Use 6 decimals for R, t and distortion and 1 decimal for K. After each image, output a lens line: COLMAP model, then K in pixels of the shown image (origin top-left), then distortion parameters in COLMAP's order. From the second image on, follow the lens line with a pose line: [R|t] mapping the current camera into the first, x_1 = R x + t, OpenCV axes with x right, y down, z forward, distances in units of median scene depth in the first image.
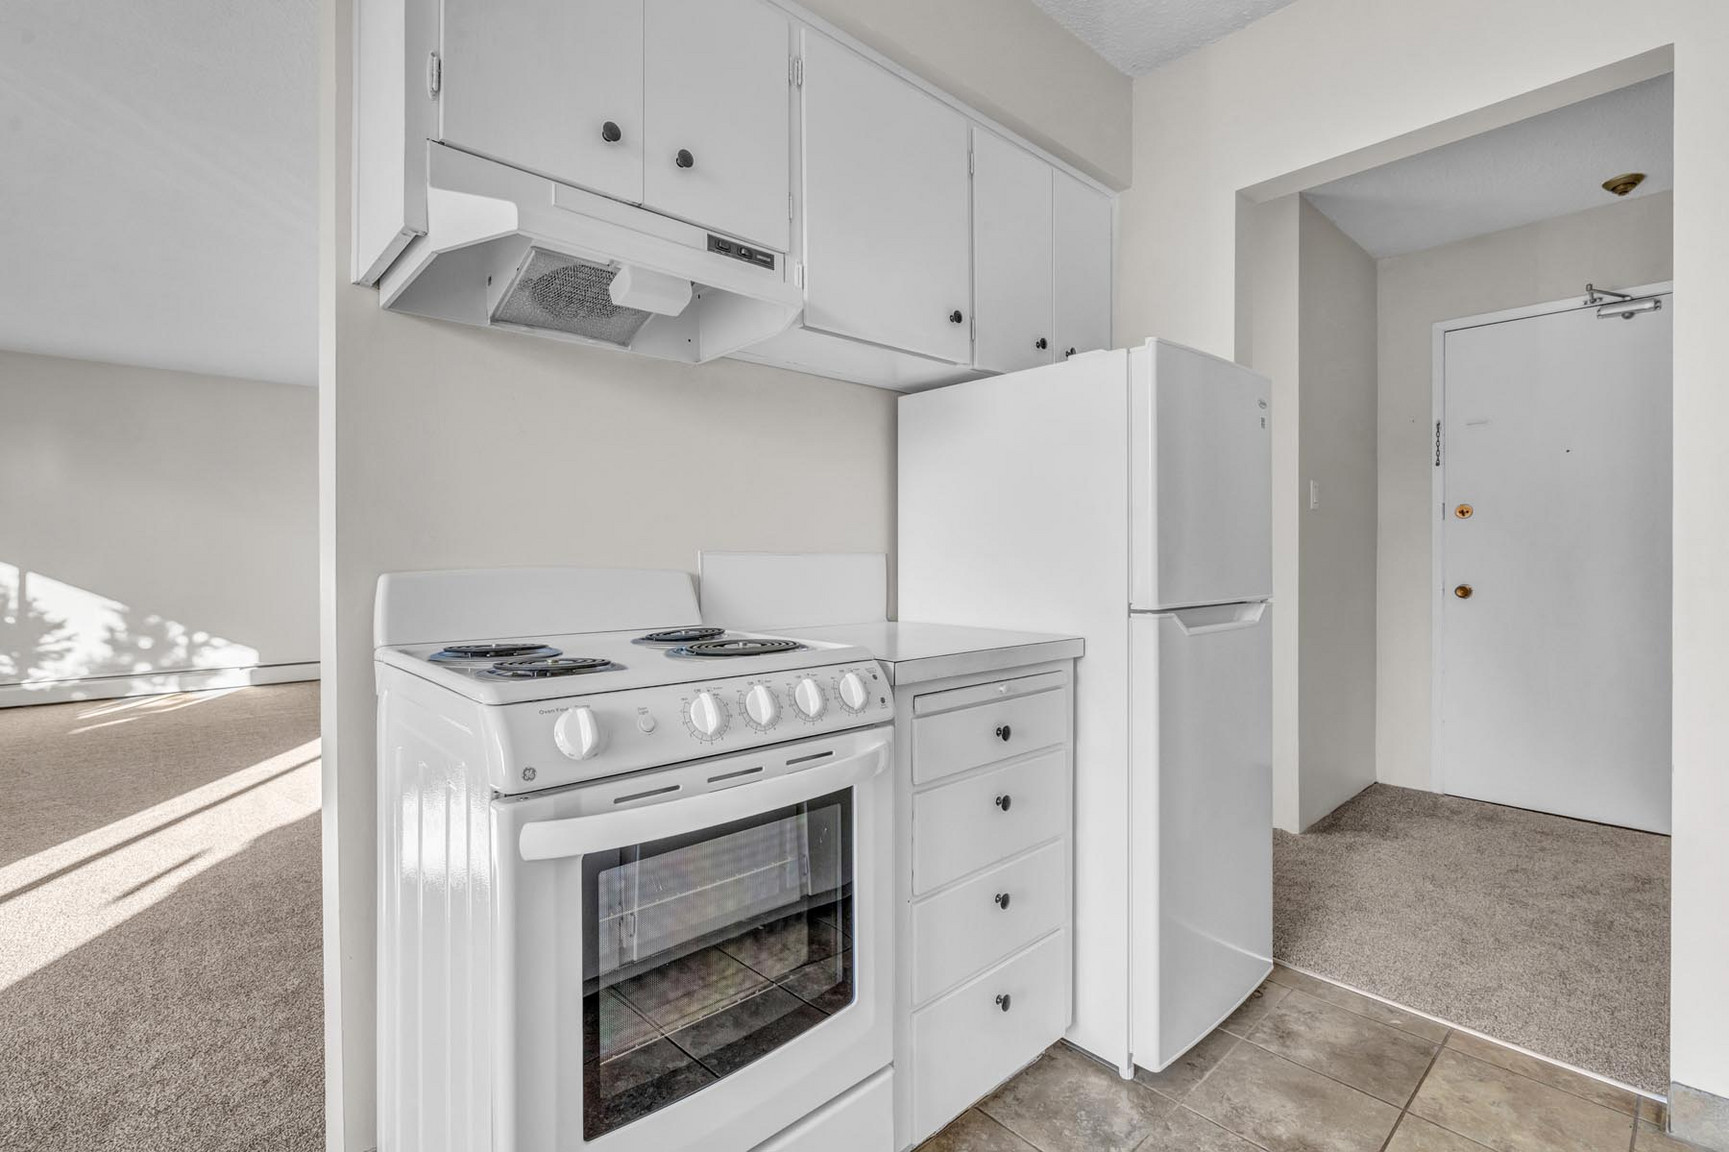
lens RADIAL K [[794.6, 0, 860.6], [0, 794.6, 564.3], [0, 0, 1]] dist [-0.001427, 0.000856]
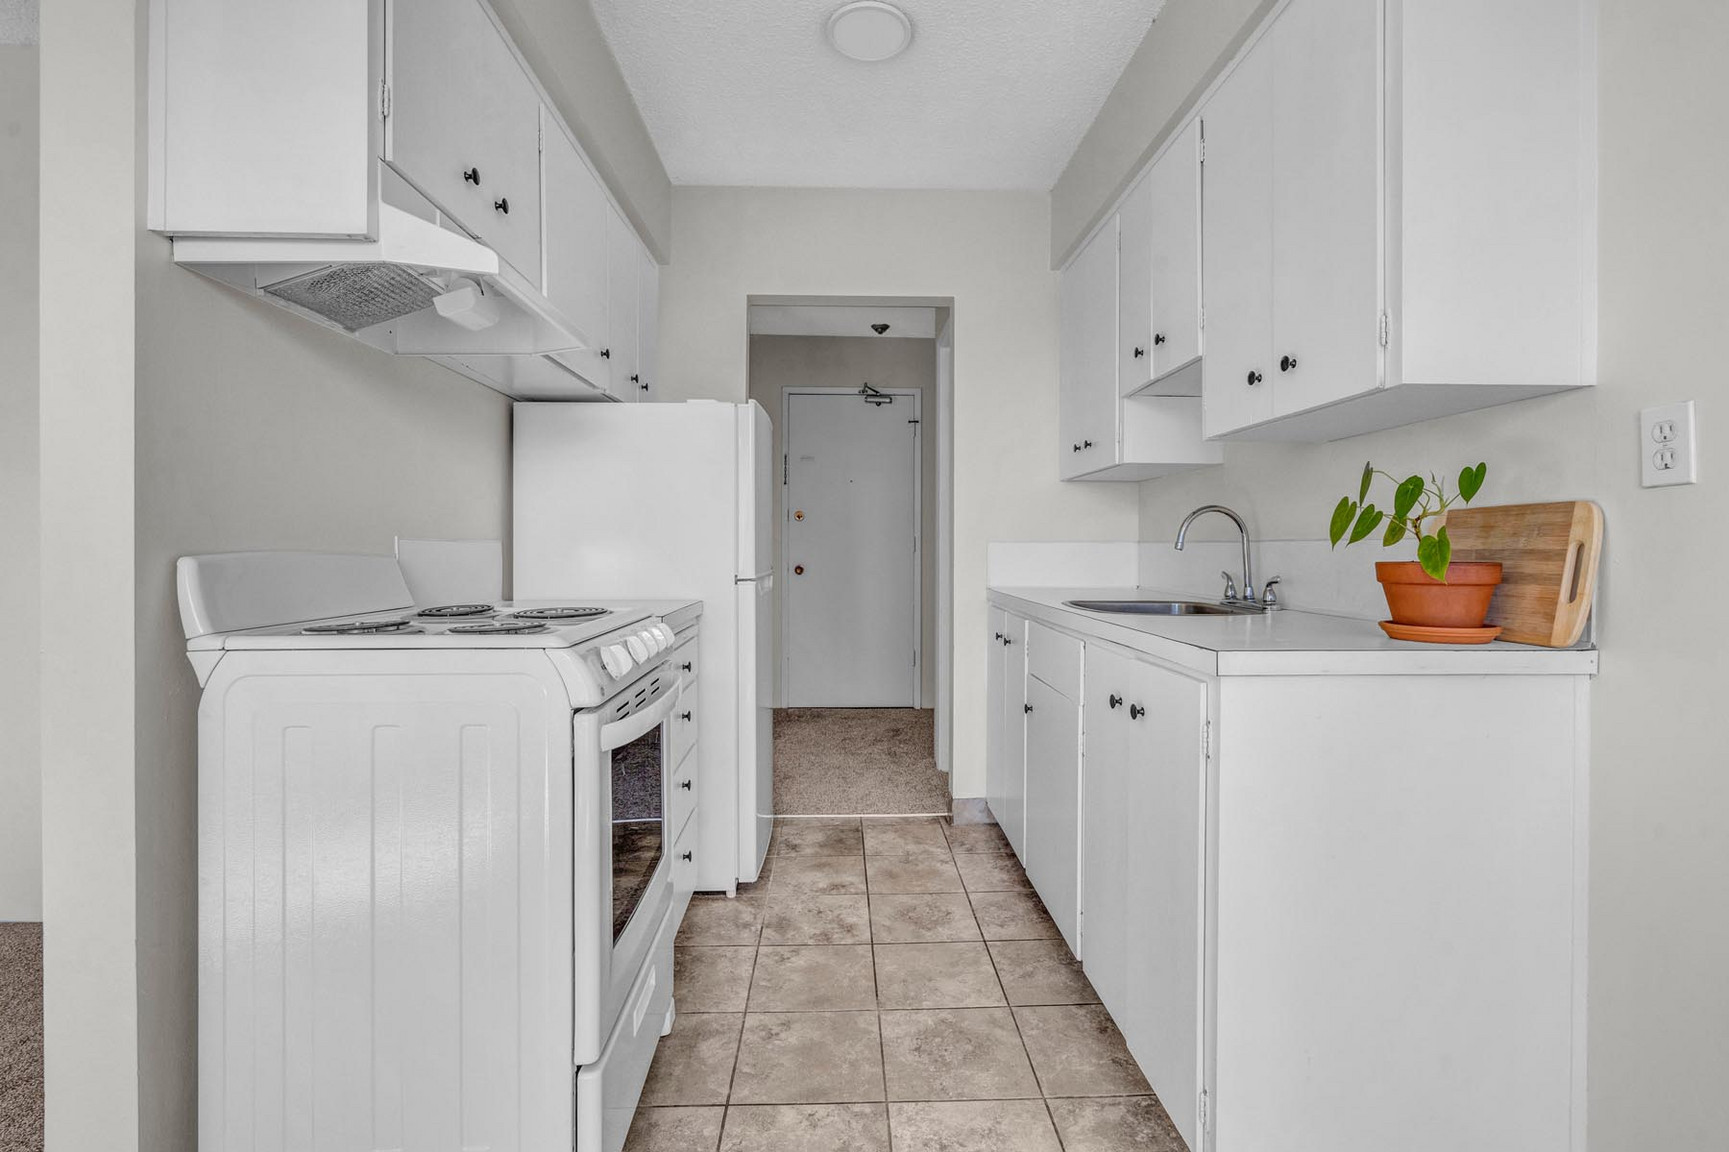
lens RADIAL K [[794.6, 0, 872.3], [0, 794.6, 561.2], [0, 0, 1]] dist [-0.001427, 0.000856]
pose [[0.646909, -0.013471, 0.762448, -0.573582], [0.010683, 0.999906, 0.008602, 0.013018], [-0.762493, 0.002580, 0.646992, -0.145637]]
